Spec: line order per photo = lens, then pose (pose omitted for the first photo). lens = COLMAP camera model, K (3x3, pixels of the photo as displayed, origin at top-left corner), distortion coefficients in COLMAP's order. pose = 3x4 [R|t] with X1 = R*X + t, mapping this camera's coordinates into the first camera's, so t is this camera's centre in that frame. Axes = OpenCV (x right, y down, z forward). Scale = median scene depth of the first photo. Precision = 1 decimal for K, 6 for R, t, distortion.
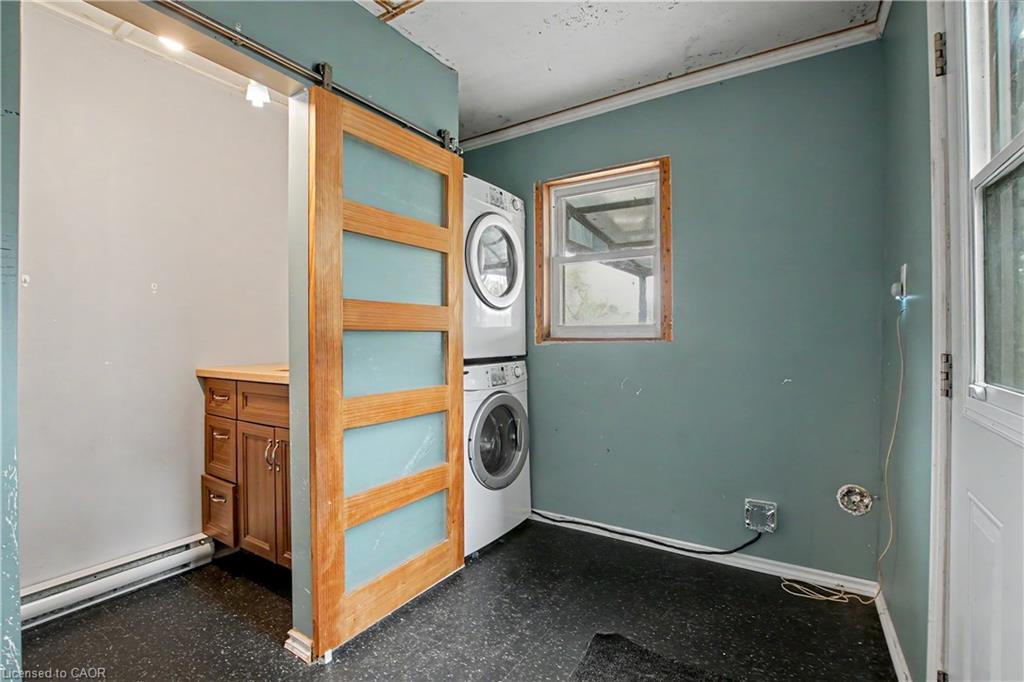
lens RADIAL K [[470.6, 0, 516.1], [0, 470.6, 343.4], [0, 0, 1]] dist [-0.035472, -0.000210]
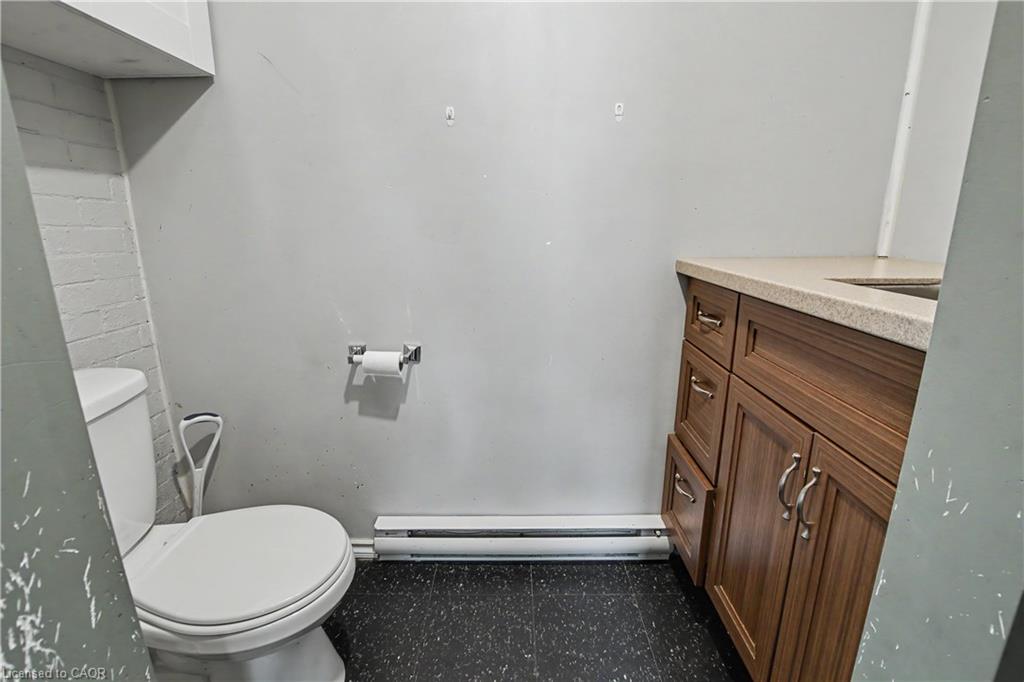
lens RADIAL K [[470.6, 0, 514.0], [0, 470.6, 347.6], [0, 0, 1]] dist [-0.035472, -0.000210]
pose [[0.530773, 0.207010, -0.821844, -0.316714], [-0.005265, 0.970497, 0.241054, 0.022449], [0.847498, -0.123618, 0.516204, 0.543227]]
